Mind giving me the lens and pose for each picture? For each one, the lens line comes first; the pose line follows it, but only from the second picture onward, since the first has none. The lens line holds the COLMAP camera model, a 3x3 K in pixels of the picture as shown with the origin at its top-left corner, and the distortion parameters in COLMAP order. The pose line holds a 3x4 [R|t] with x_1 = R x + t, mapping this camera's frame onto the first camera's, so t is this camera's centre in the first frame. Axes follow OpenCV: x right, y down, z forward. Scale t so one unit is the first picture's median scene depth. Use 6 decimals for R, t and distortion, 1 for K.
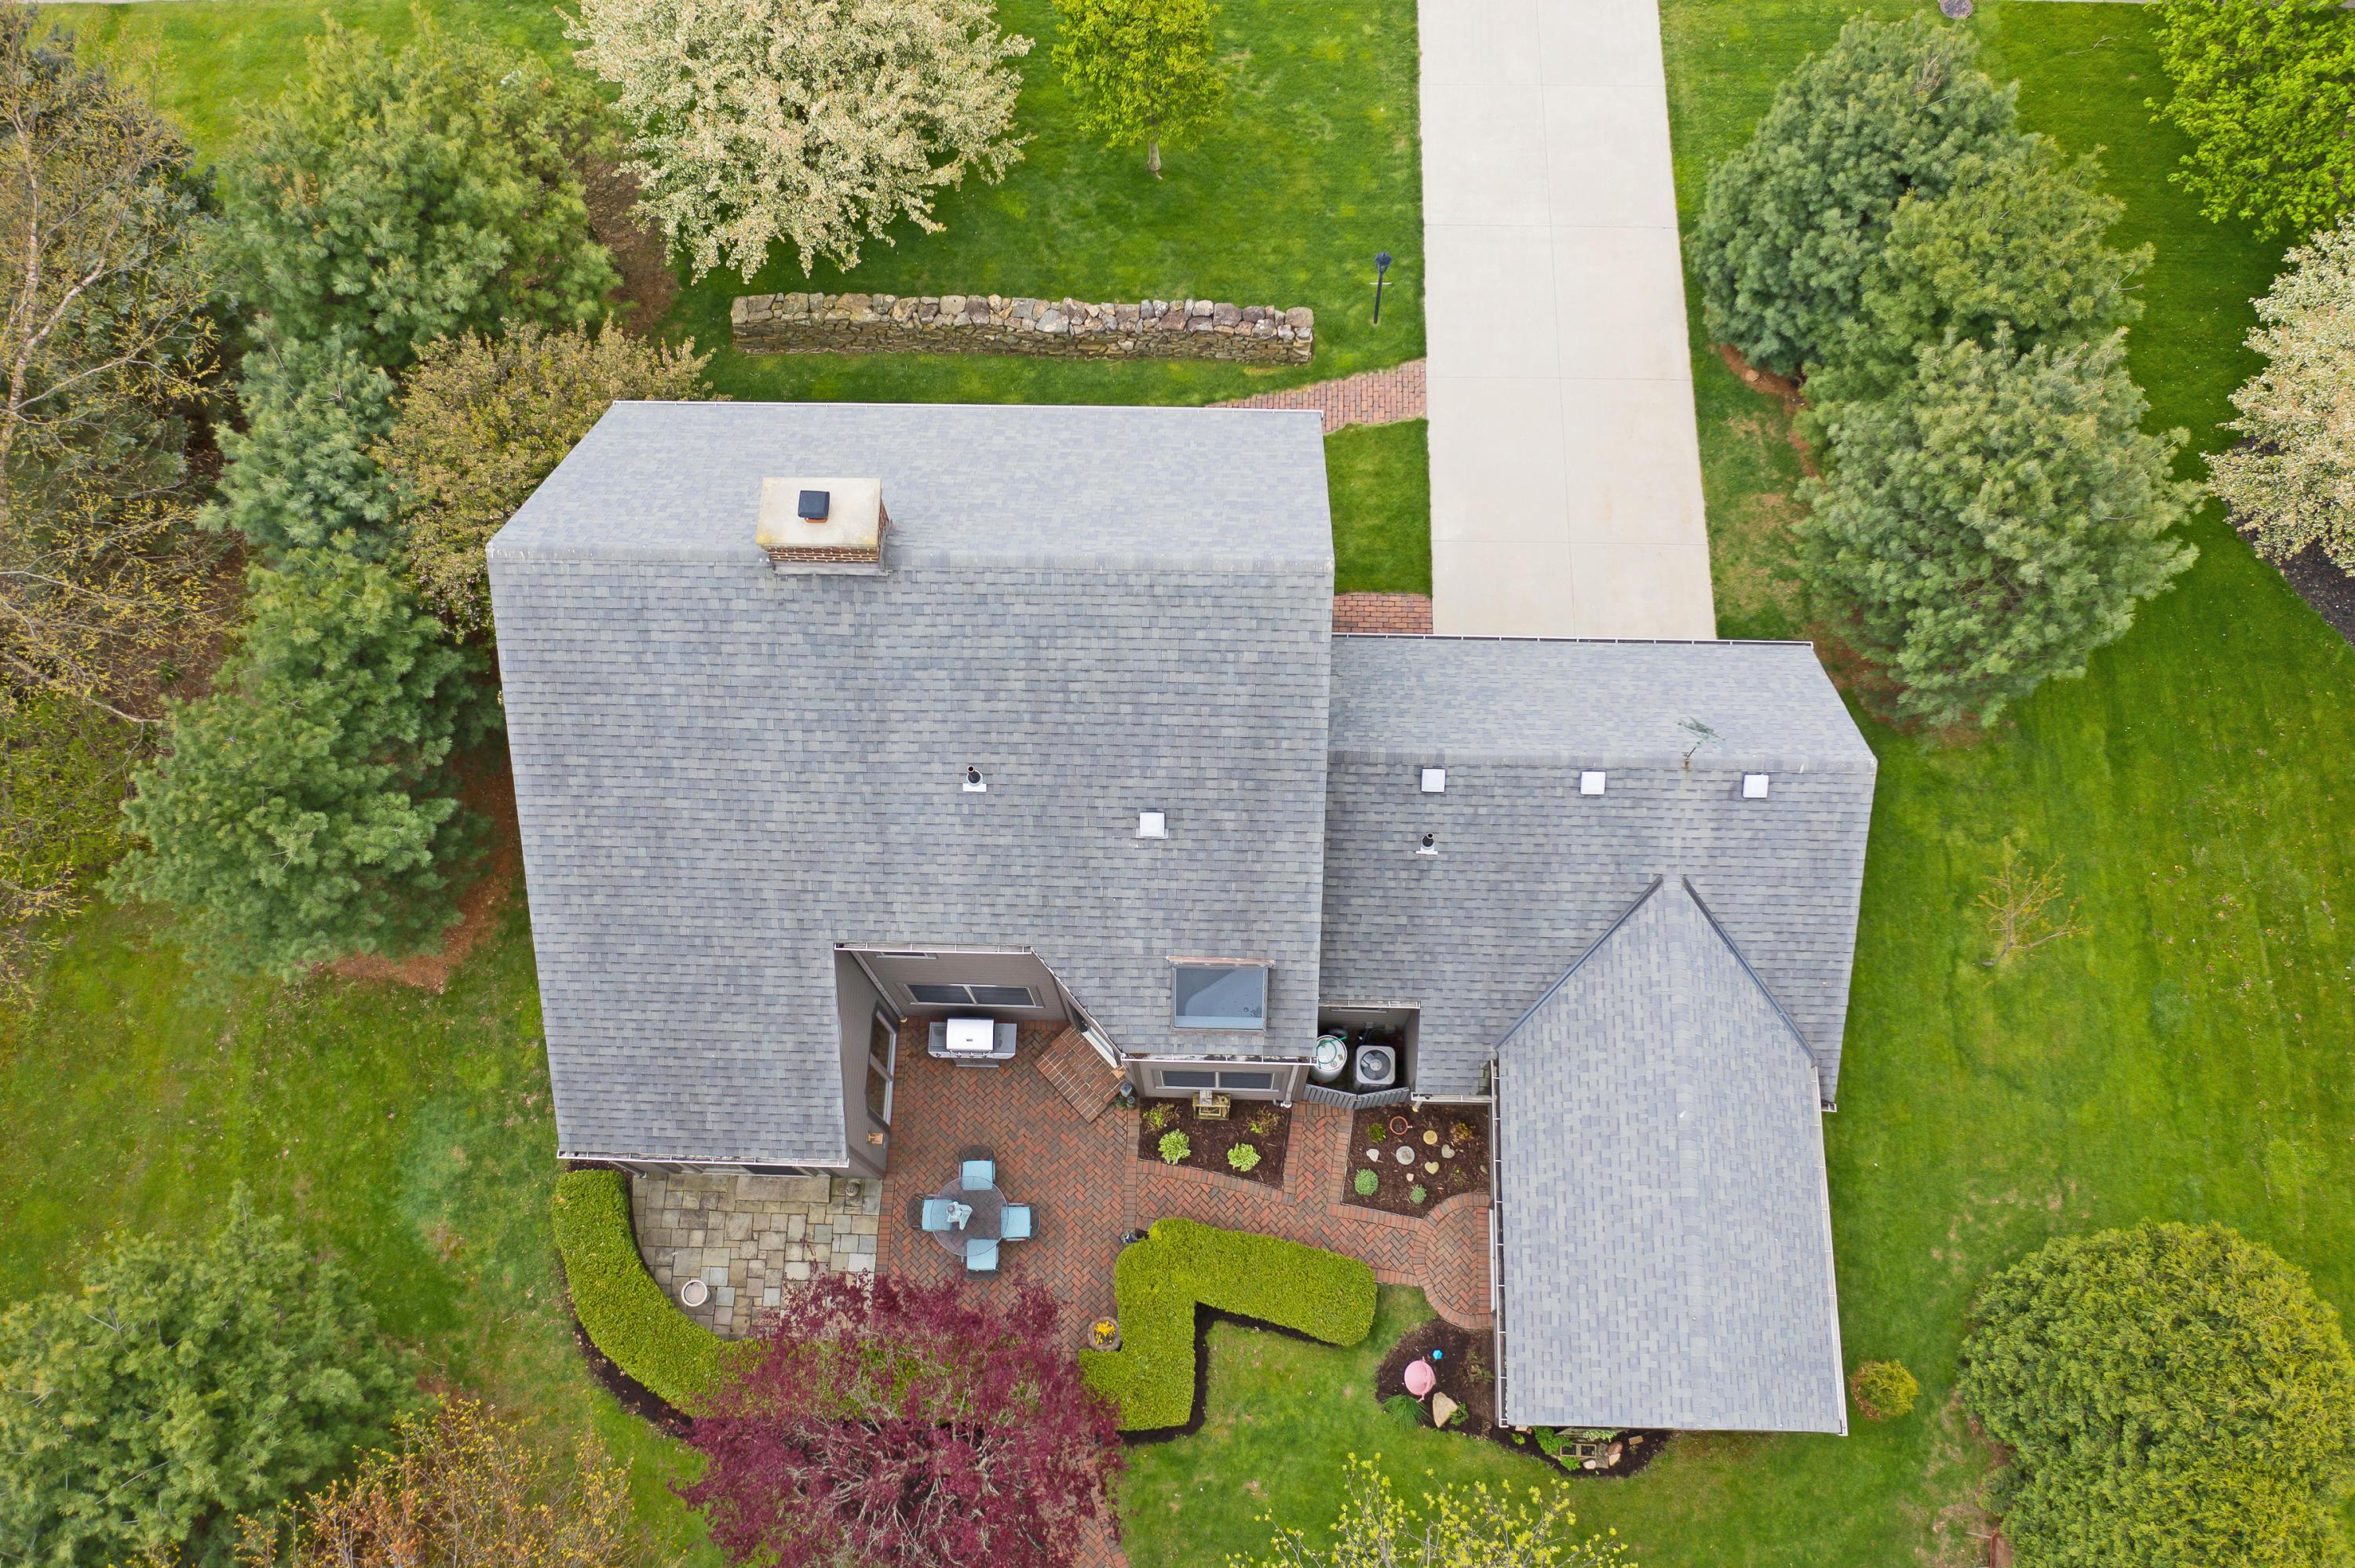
lens RADIAL K [[1805.5, 0, 1159.3], [0, 1805.5, 792.5], [0, 0, 1]] dist [-0.045171, 0.027061]
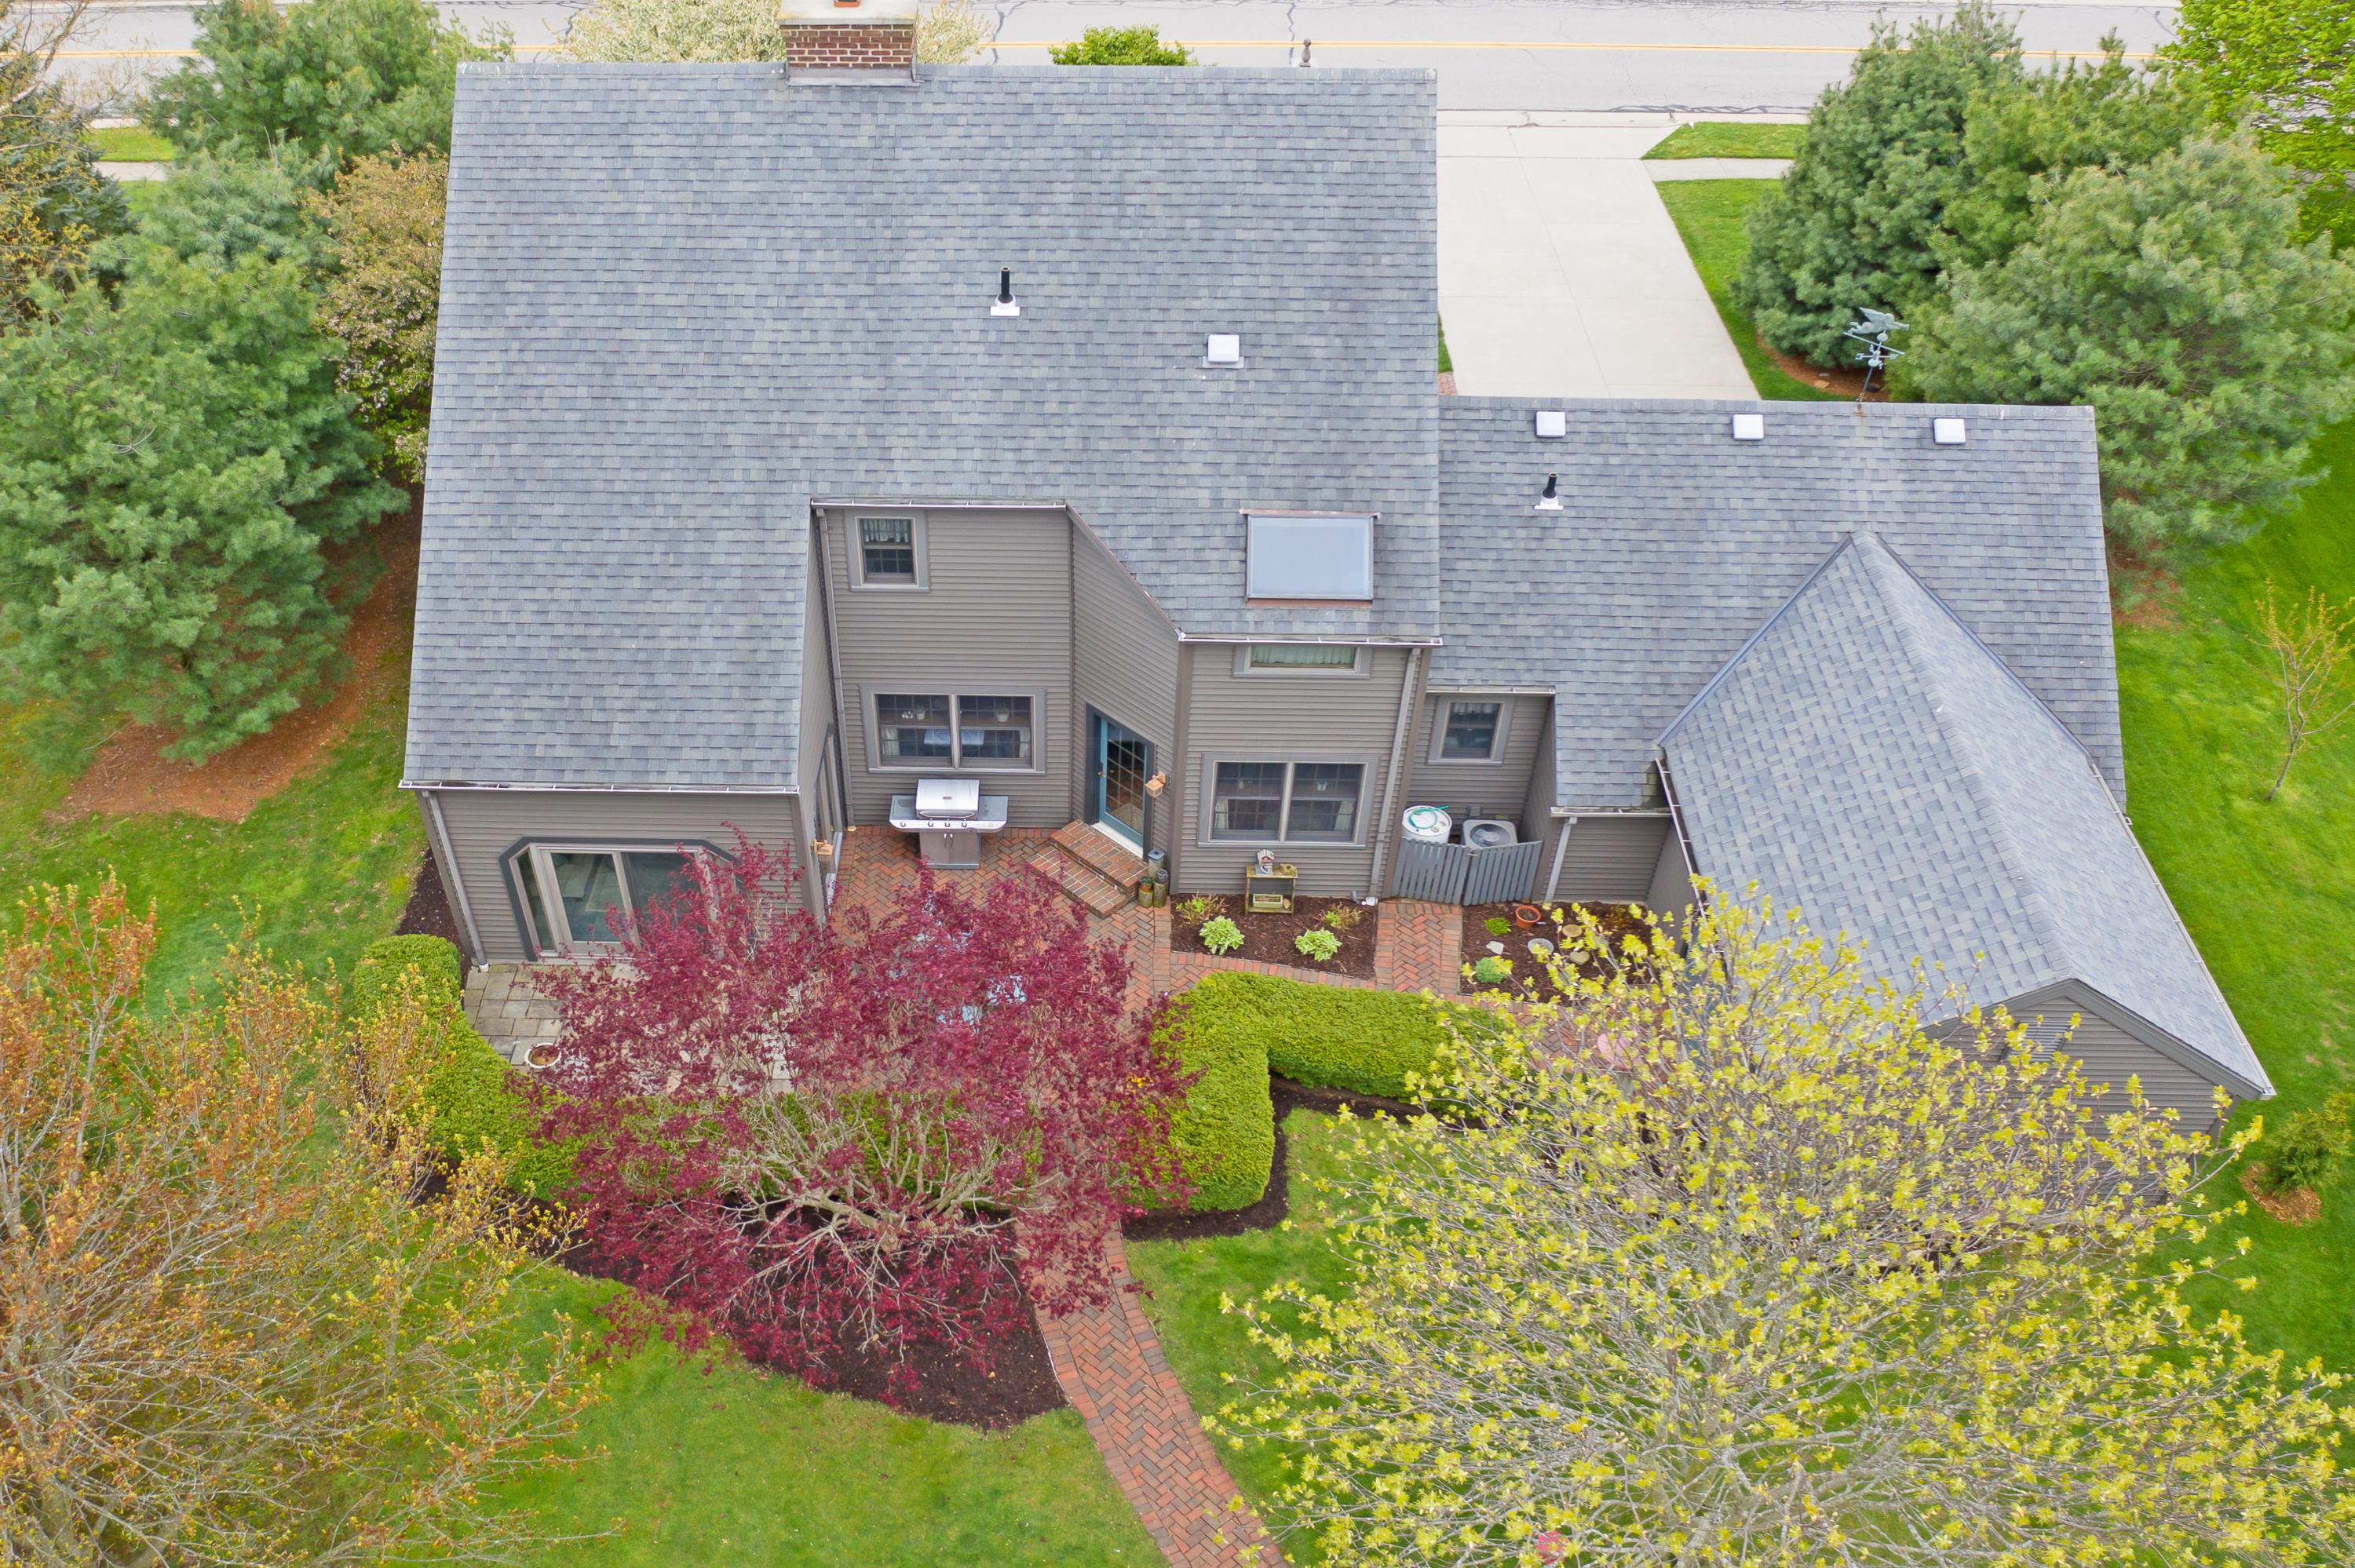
lens RADIAL K [[2076.0, 0, 1000.1], [0, 2076.0, 680.5], [0, 0, 1]] dist [-0.065263, 0.056103]
pose [[0.999188, 0.037014, -0.015943, -0.081013], [-0.040197, 0.886764, -0.460472, 0.560449], [-0.002906, 0.460739, 0.887531, 0.237715]]
